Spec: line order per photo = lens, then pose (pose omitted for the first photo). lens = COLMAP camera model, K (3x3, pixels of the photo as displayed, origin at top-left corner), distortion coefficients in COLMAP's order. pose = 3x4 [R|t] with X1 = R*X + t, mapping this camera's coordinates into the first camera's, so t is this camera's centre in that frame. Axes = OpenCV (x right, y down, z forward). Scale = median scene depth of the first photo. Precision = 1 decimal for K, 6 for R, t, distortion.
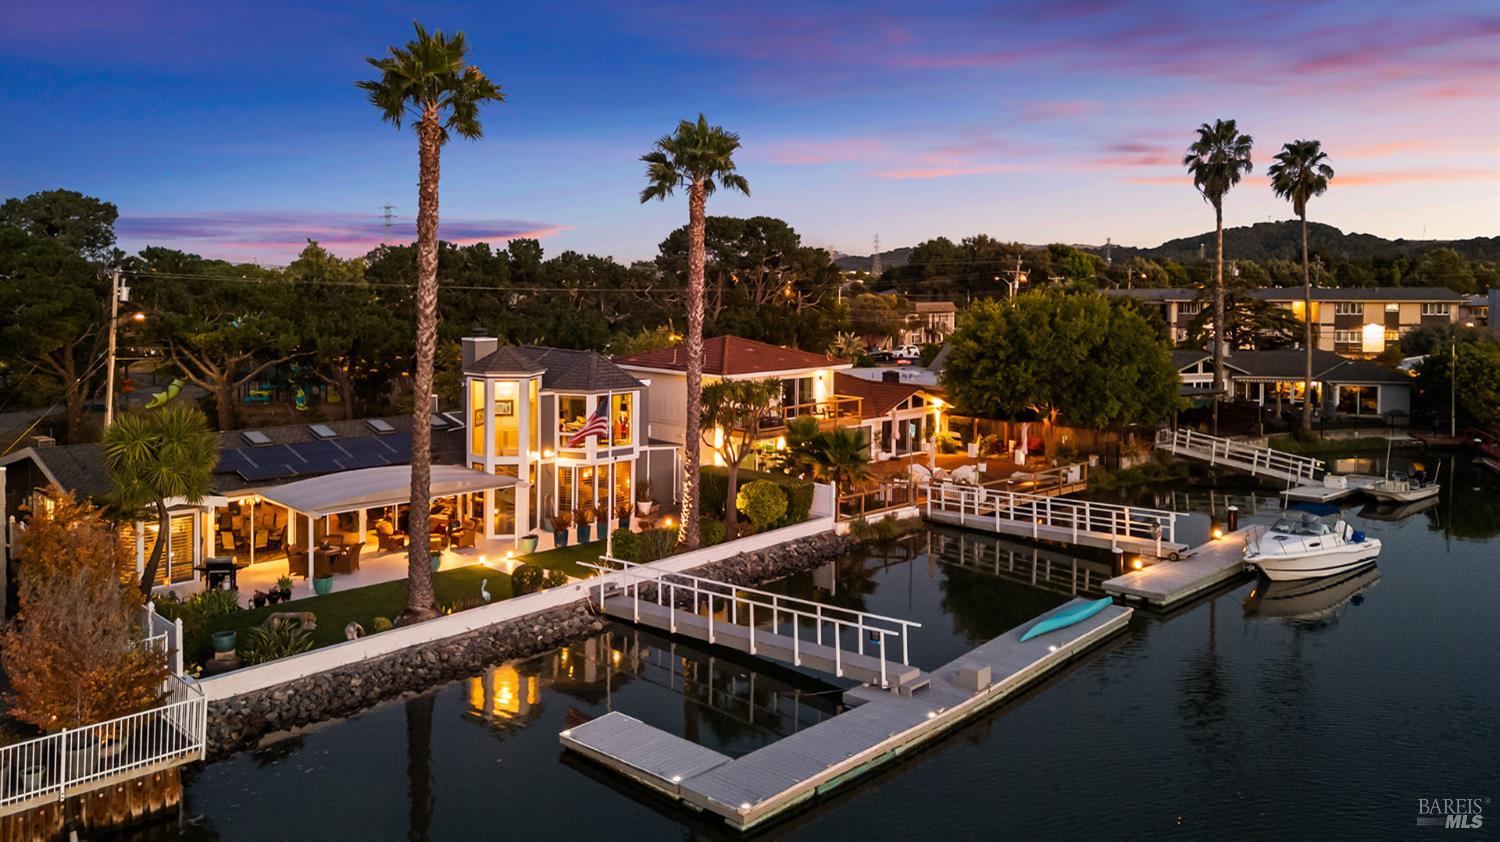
lens RADIAL K [[1129.6, 0, 759.5], [0, 1129.6, 307.8], [0, 0, 1]] dist [0.089826, -0.087917]
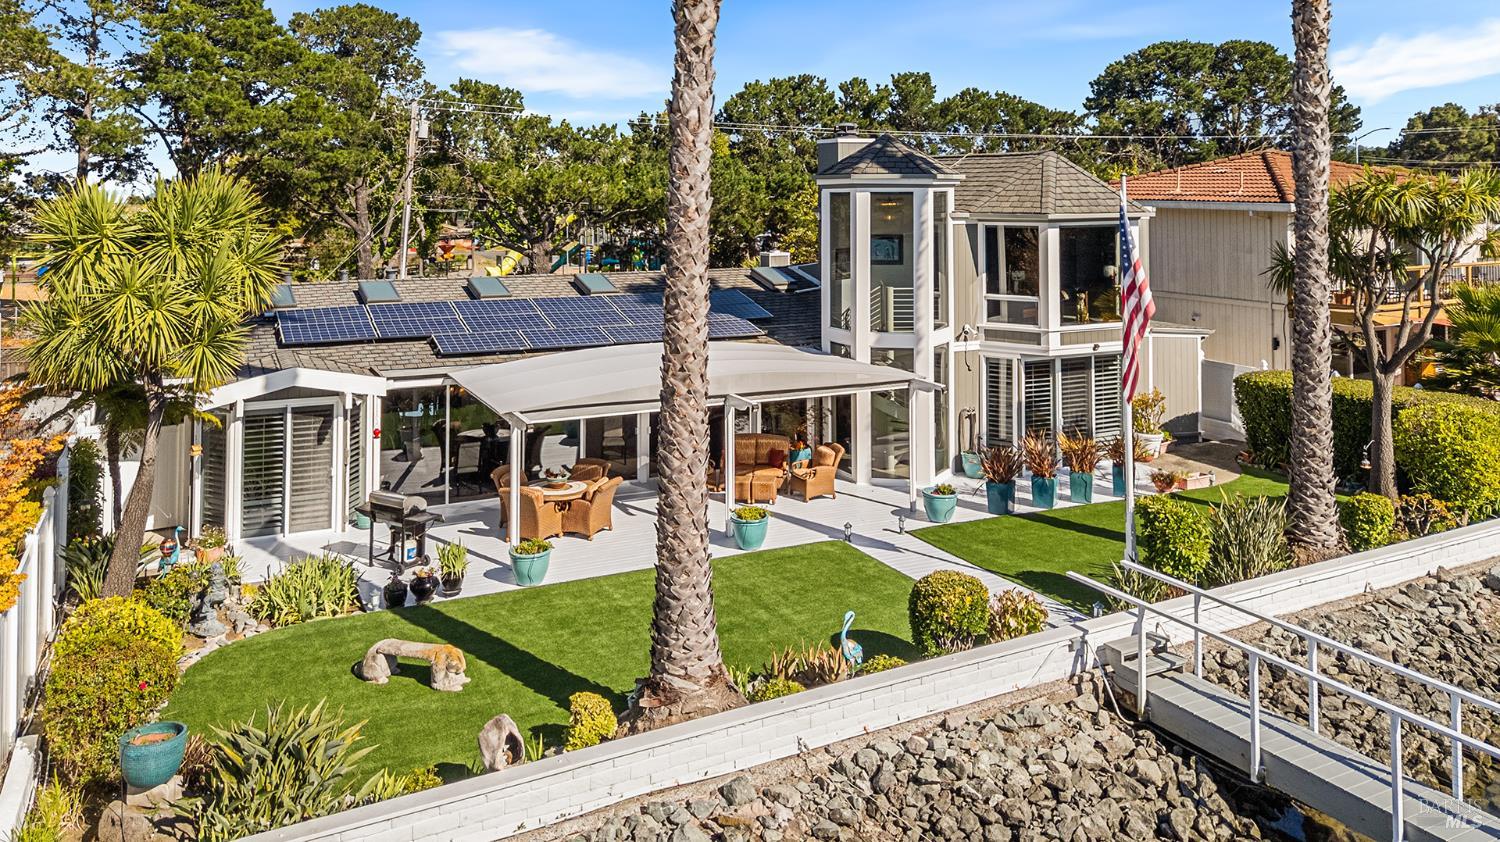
lens RADIAL K [[1168.6, 0, 756.4], [0, 1168.6, 180.9], [0, 0, 1]] dist [0.033489, -0.001122]
pose [[0.945901, -0.013374, -0.324179, -0.112452], [0.001302, 0.999299, -0.037427, 0.086588], [0.324453, 0.034980, 0.945255, 0.493662]]
